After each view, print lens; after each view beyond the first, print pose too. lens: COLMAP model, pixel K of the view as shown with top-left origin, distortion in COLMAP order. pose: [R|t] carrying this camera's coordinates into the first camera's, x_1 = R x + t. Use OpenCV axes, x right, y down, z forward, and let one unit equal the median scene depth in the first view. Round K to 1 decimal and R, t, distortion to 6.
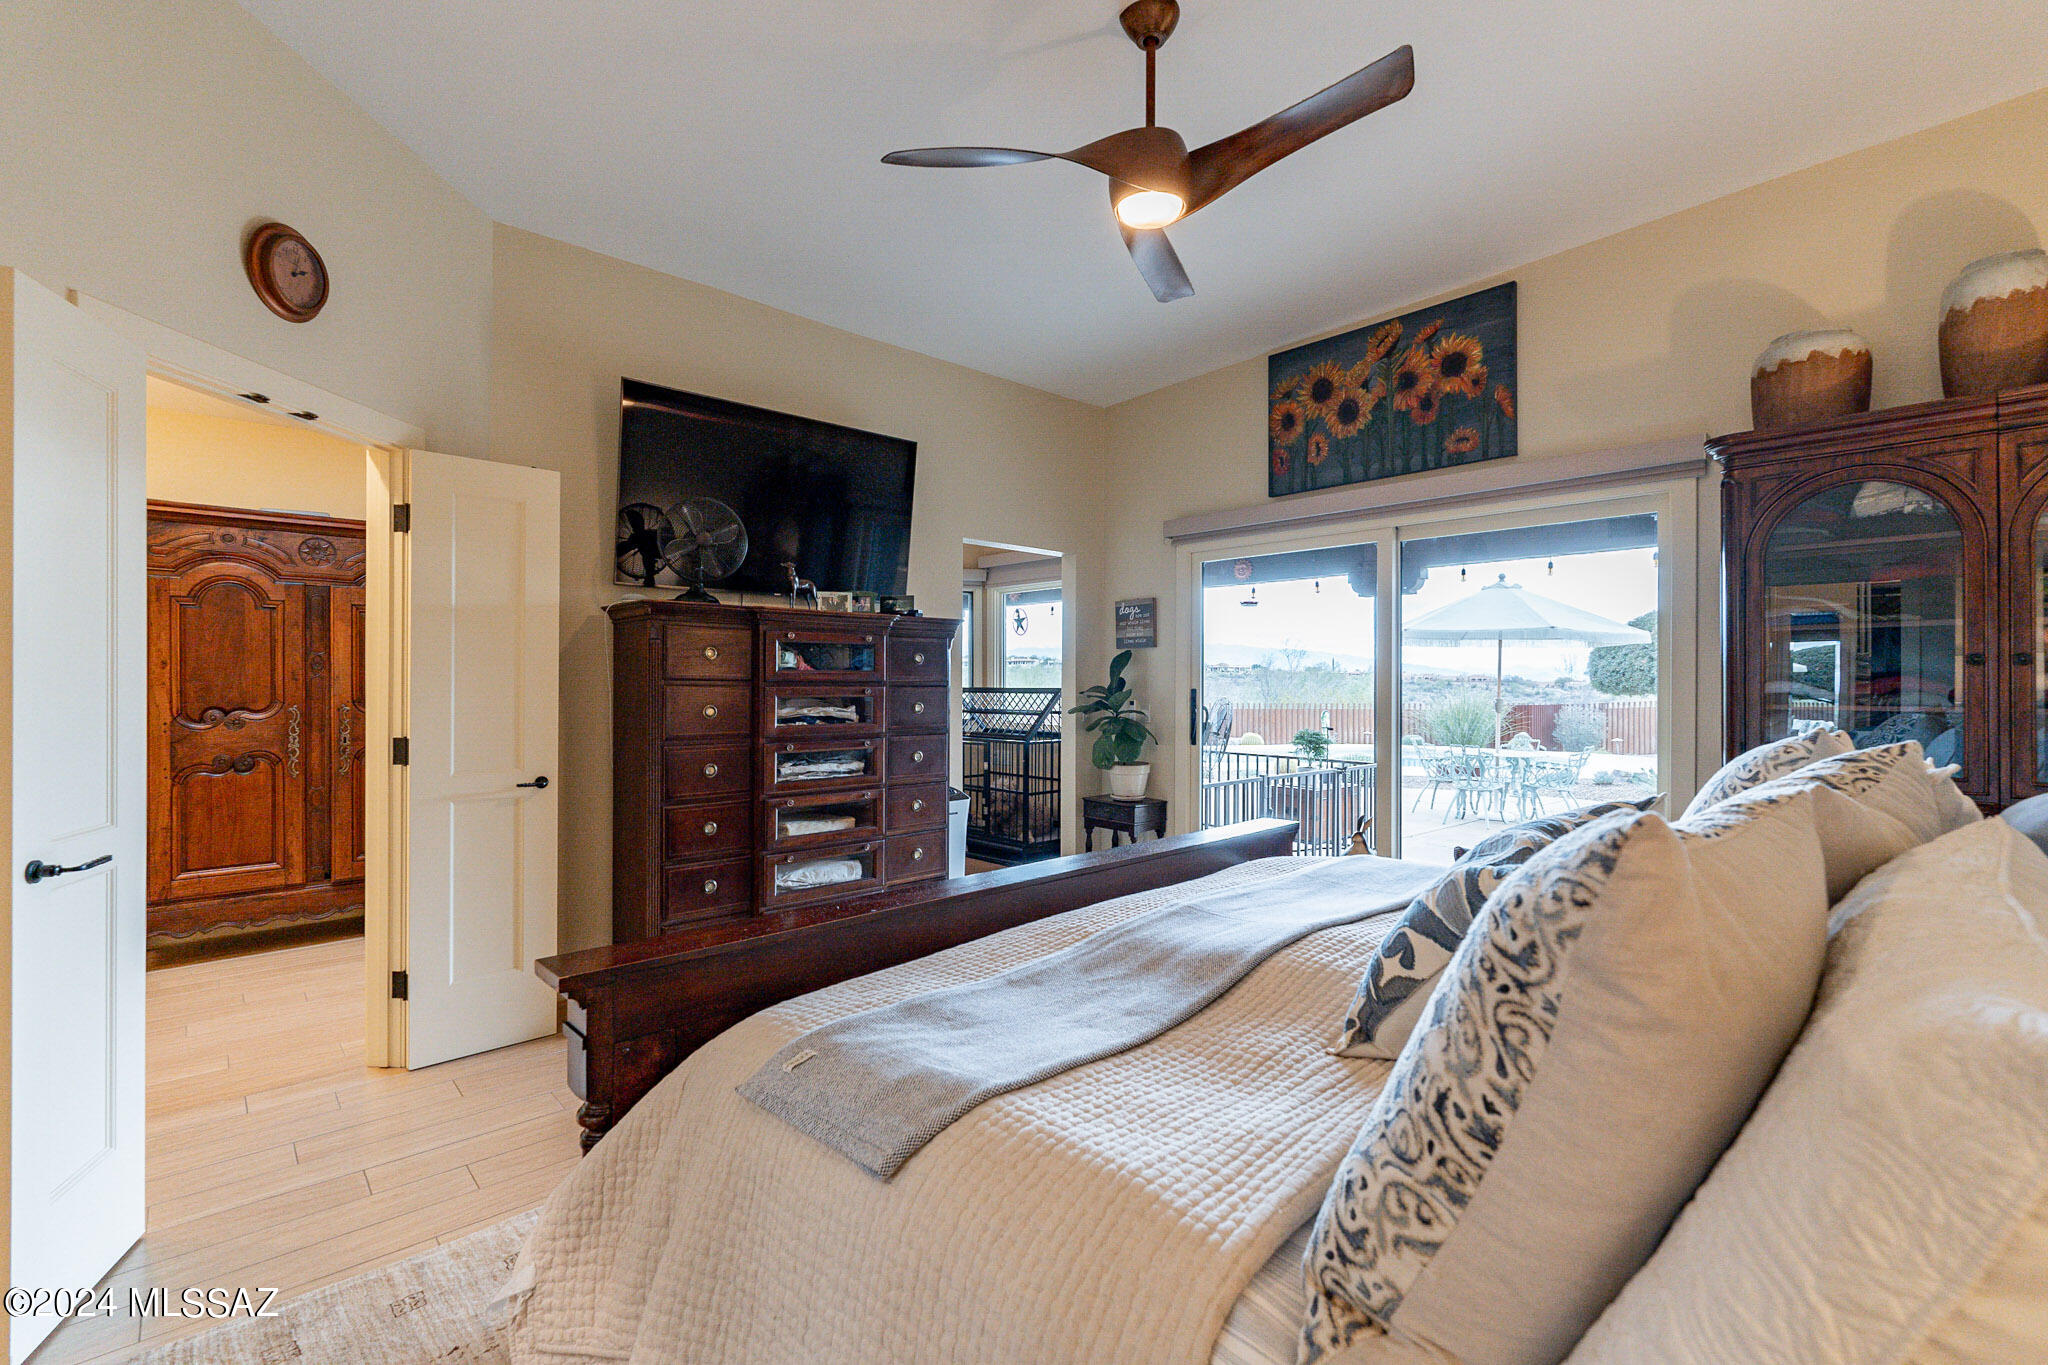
lens RADIAL K [[896.7, 0, 1024.0], [0, 896.7, 682.5], [0, 0, 1]] dist [0.002149, 0.000340]
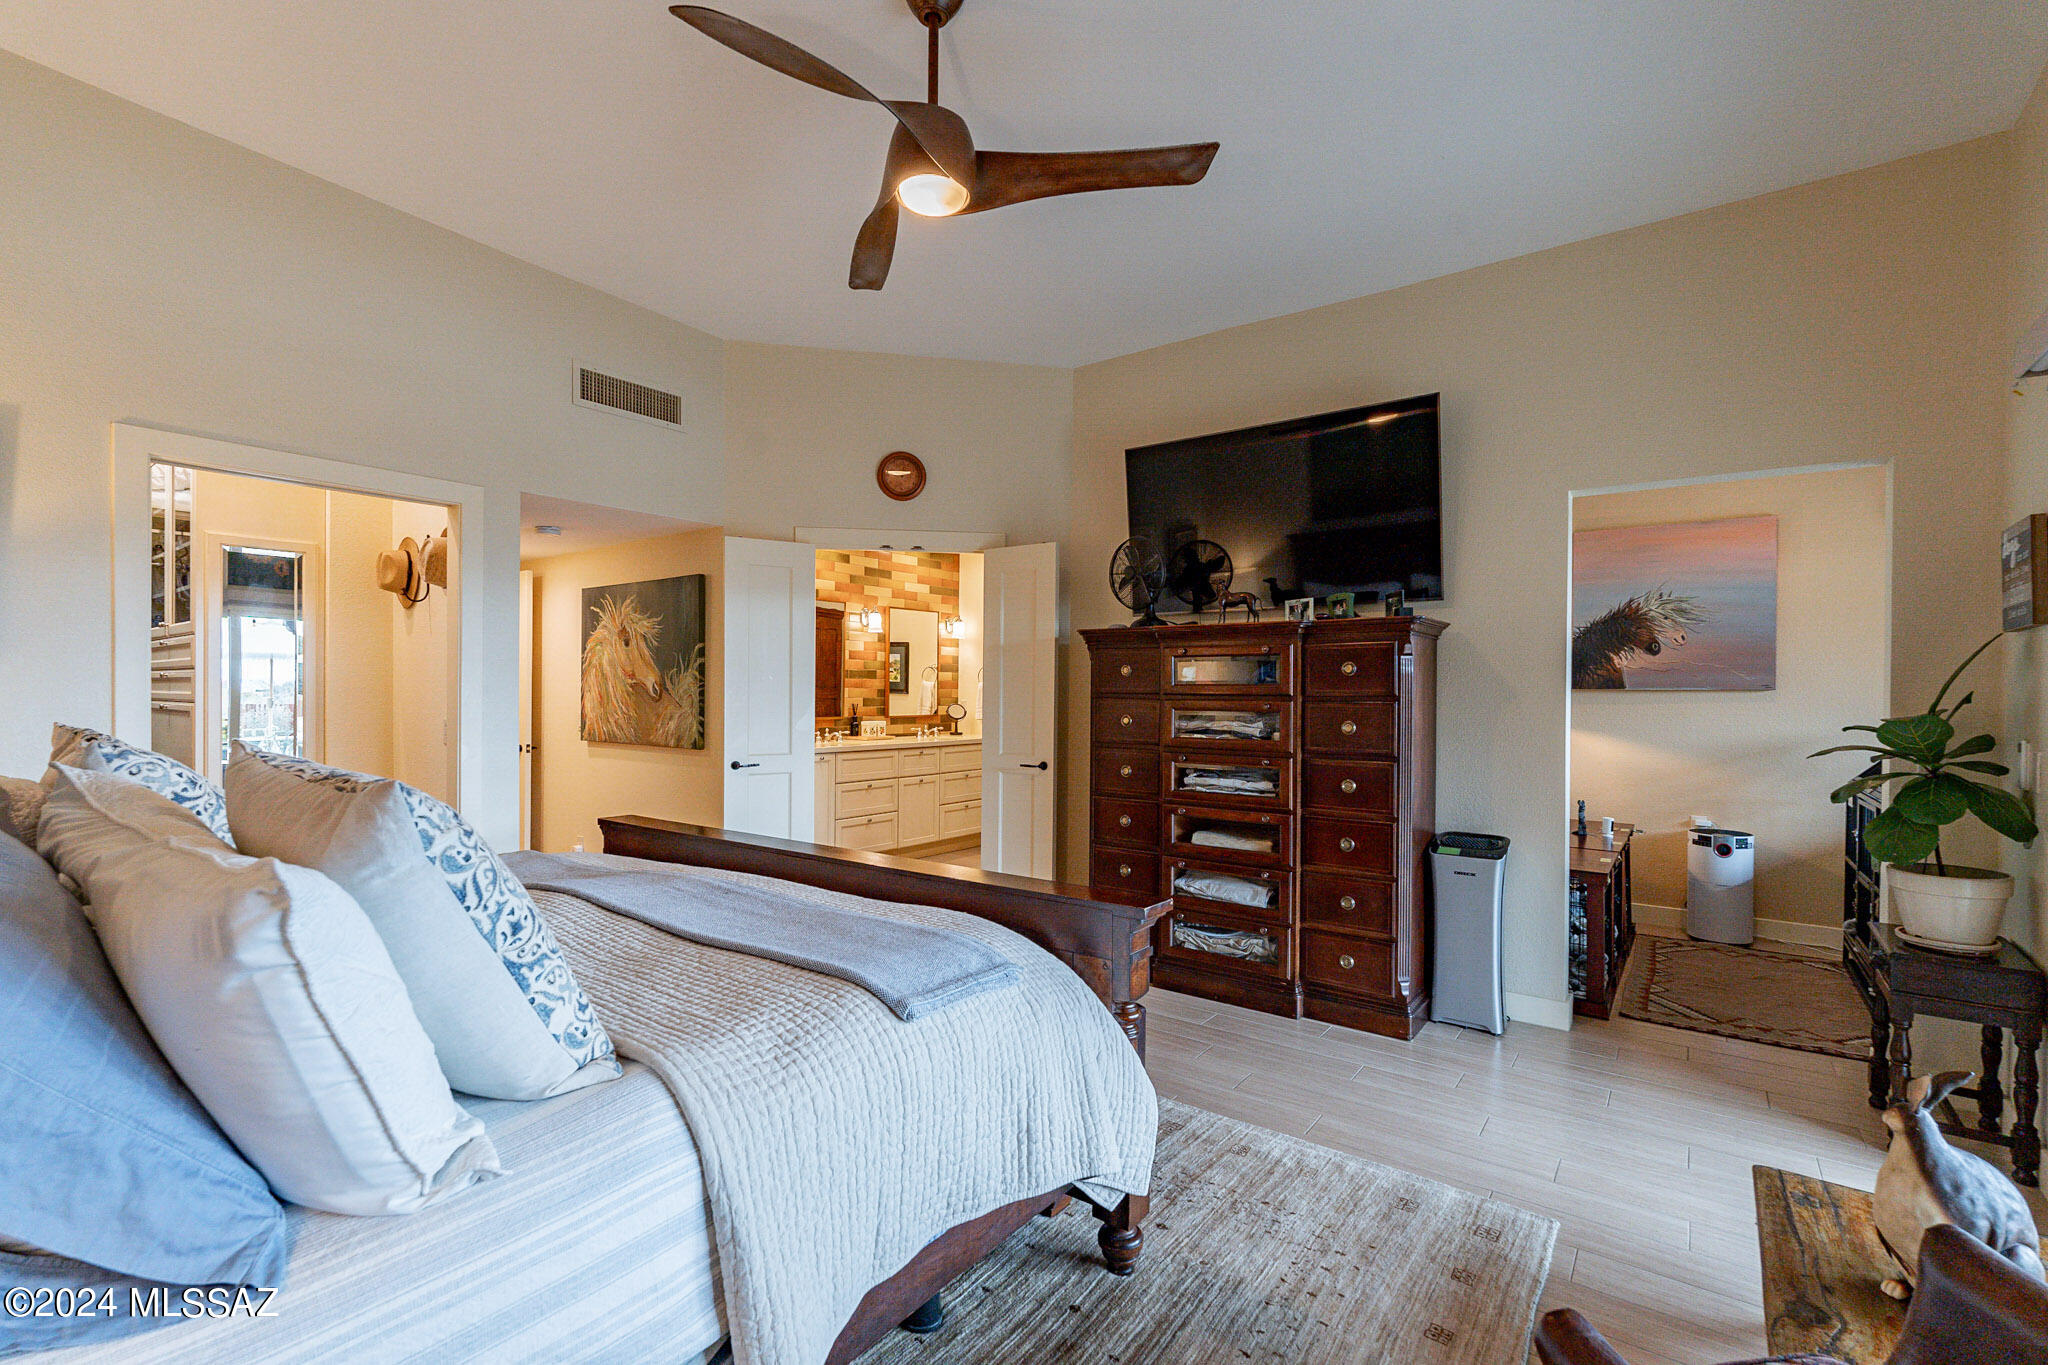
lens RADIAL K [[908.6, 0, 1013.0], [0, 908.6, 701.1], [0, 0, 1]] dist [0.001543, 0.000075]
pose [[0.171978, 0.009802, -0.985052, 0.781029], [-0.007371, 0.999935, 0.008664, -0.001549], [0.985073, 0.005771, 0.172039, 0.649973]]
